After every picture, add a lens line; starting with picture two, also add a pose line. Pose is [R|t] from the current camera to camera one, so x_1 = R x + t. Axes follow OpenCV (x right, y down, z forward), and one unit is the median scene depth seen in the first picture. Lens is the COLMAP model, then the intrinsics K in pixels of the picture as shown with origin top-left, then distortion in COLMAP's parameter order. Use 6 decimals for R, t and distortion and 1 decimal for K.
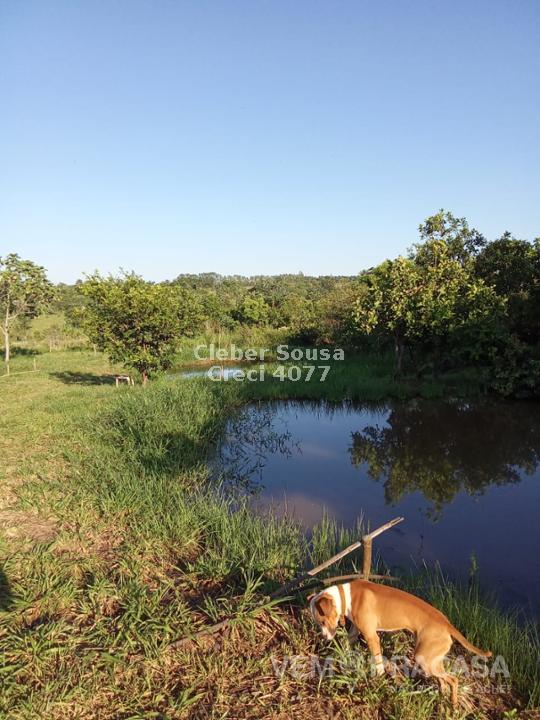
lens RADIAL K [[545.9, 0, 270.2], [0, 545.9, 358.5], [0, 0, 1]] dist [0.015757, -0.006970]
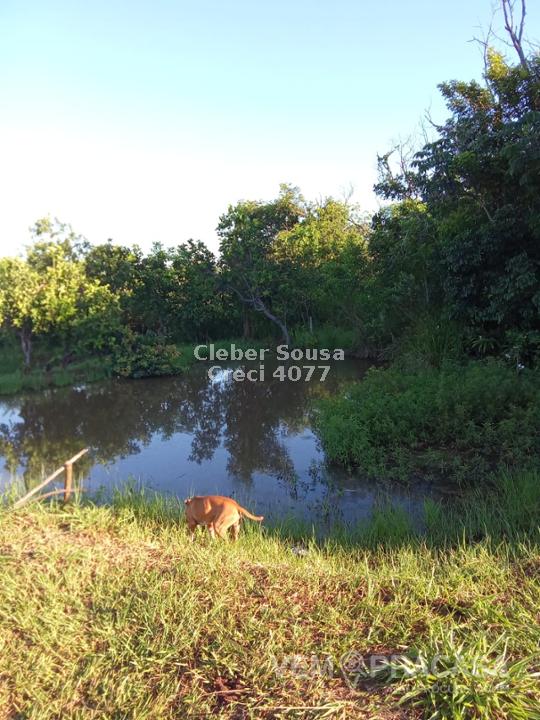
lens RADIAL K [[545.9, 0, 269.8], [0, 545.9, 359.9], [0, 0, 1]] dist [0.015757, -0.006970]
pose [[0.766911, -0.083582, 0.636287, -0.081923], [0.080786, 0.996169, 0.033484, 0.014892], [-0.636648, 0.025724, 0.770725, -0.118110]]
